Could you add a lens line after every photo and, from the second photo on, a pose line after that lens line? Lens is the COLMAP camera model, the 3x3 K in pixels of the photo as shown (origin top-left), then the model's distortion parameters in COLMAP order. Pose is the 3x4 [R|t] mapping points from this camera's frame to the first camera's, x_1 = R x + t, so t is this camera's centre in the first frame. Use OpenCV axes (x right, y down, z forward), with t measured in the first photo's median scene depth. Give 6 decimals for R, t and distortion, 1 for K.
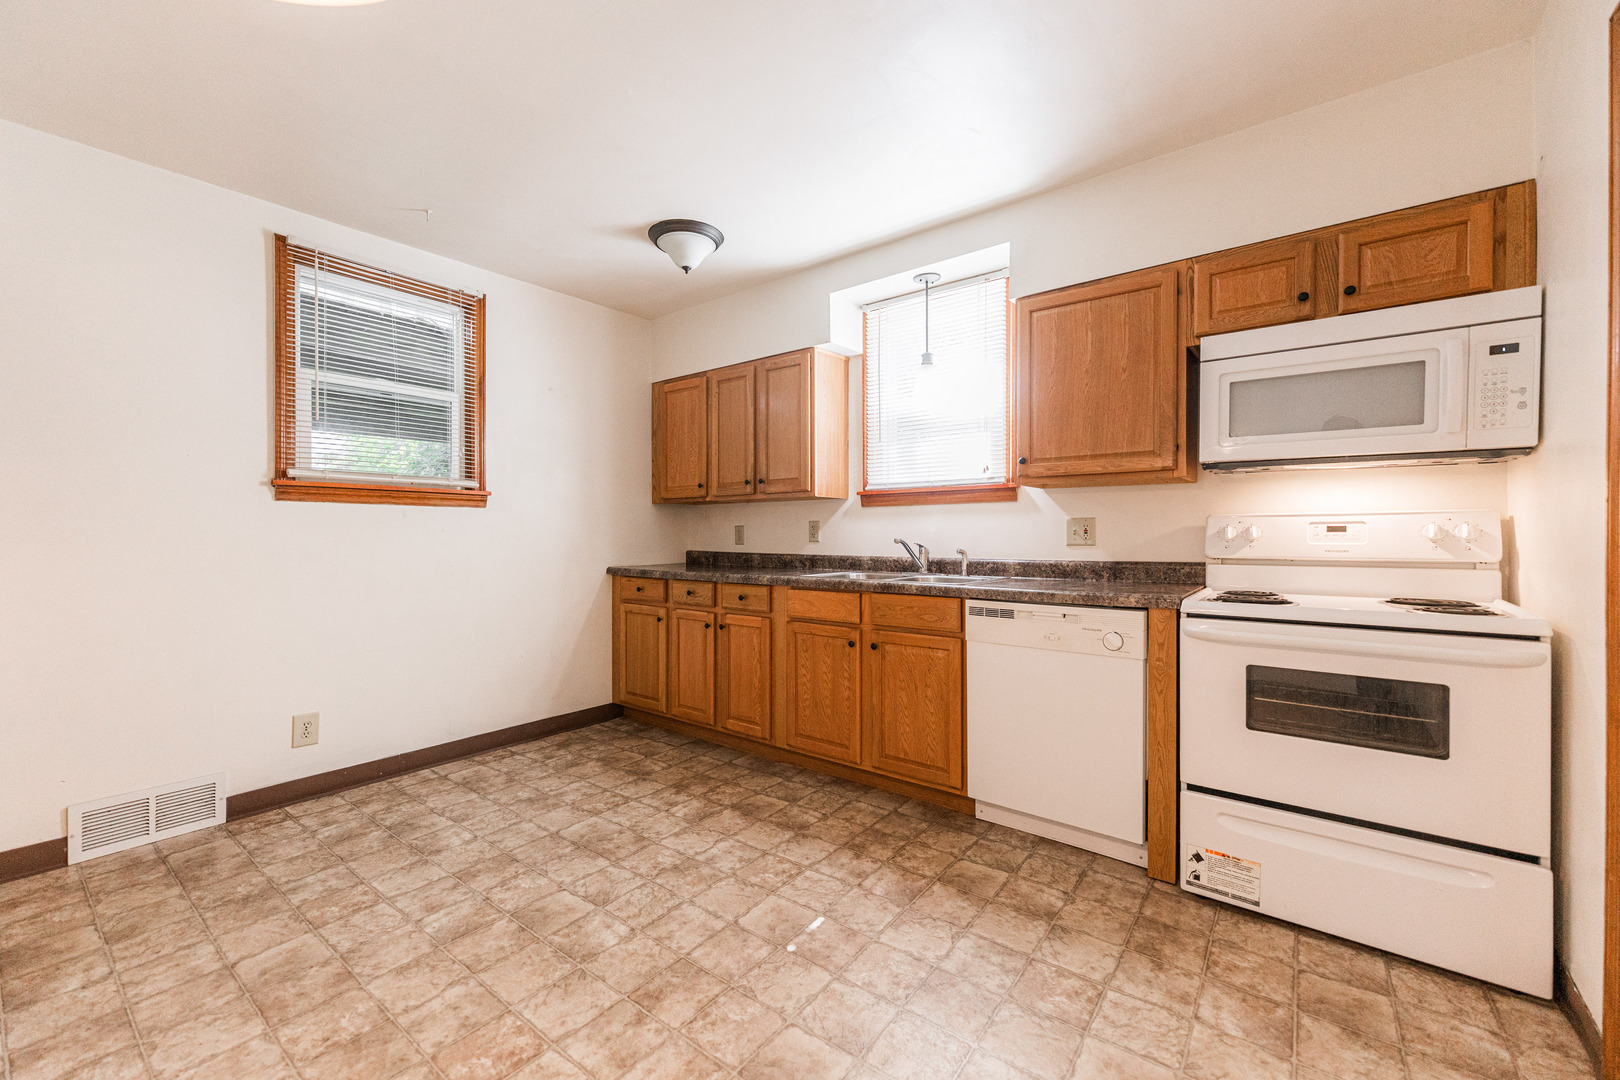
lens RADIAL K [[652.0, 0, 810.0], [0, 652.0, 540.0], [0, 0, 1]] dist [0.002850, 0.000160]
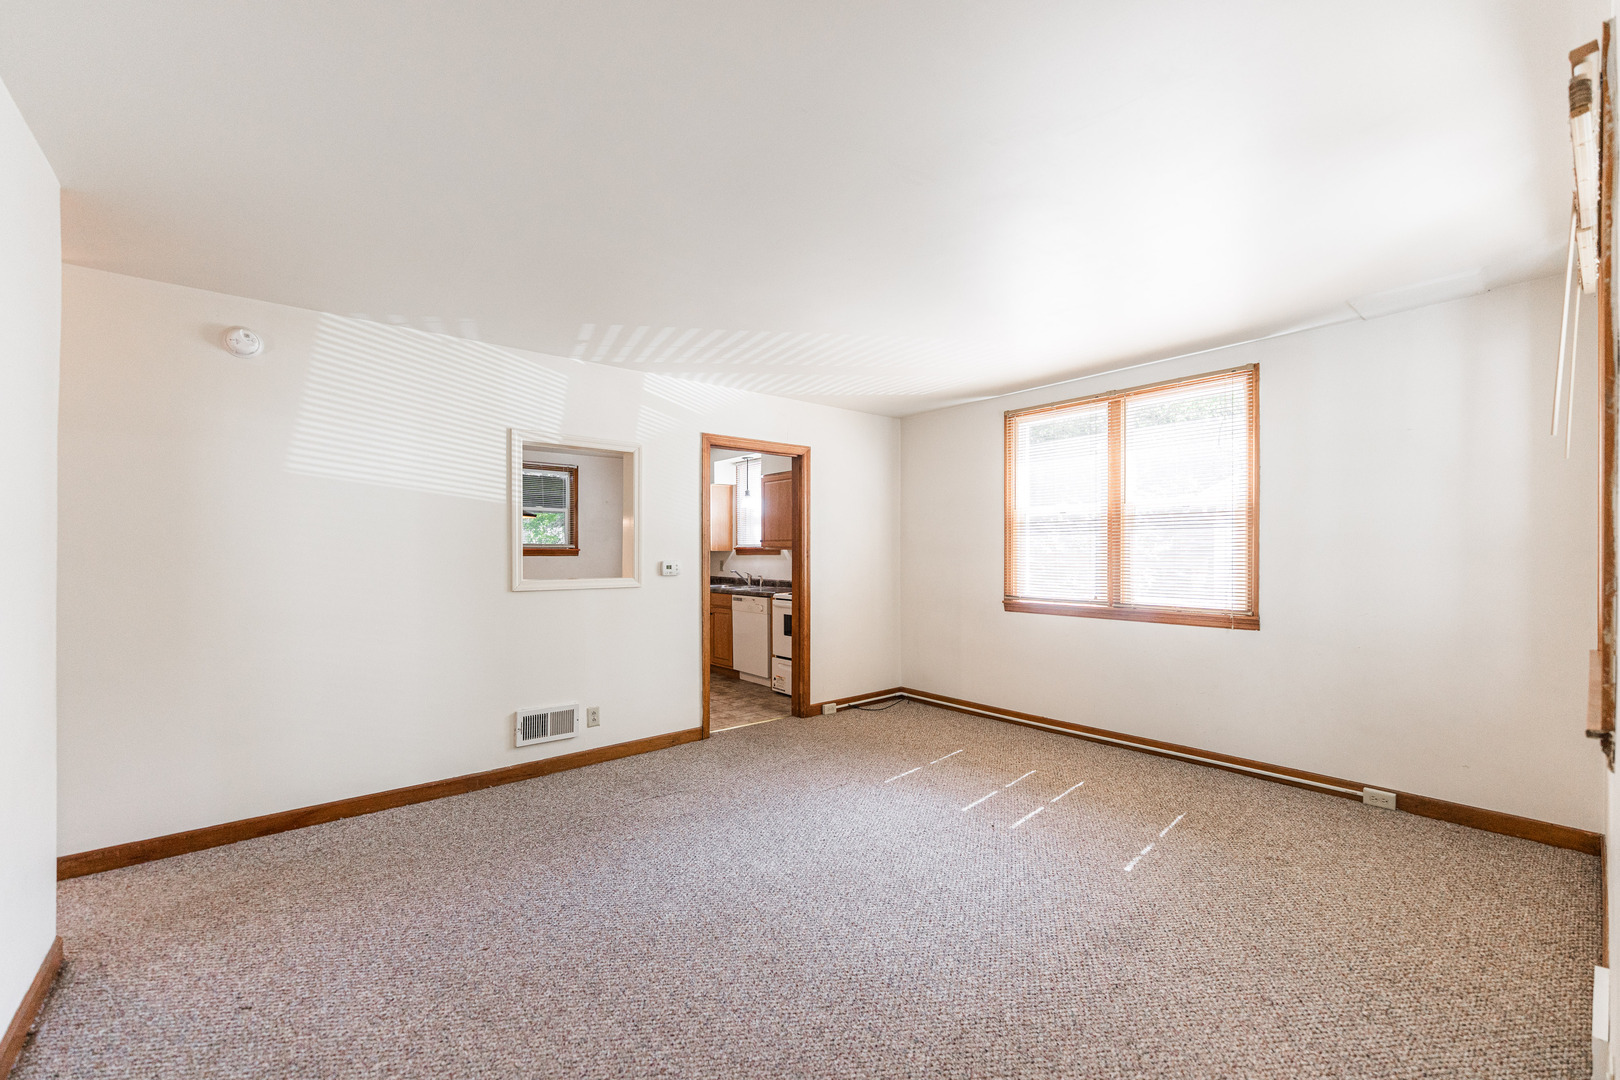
lens RADIAL K [[659.4, 0, 812.9], [0, 659.4, 555.9], [0, 0, 1]] dist [0.002495, 0.000071]
pose [[0.977864, 0.000263, -0.209241, 0.850289], [-0.002221, 0.999956, -0.009123, -0.031038], [0.209230, 0.009385, 0.977821, -1.178650]]
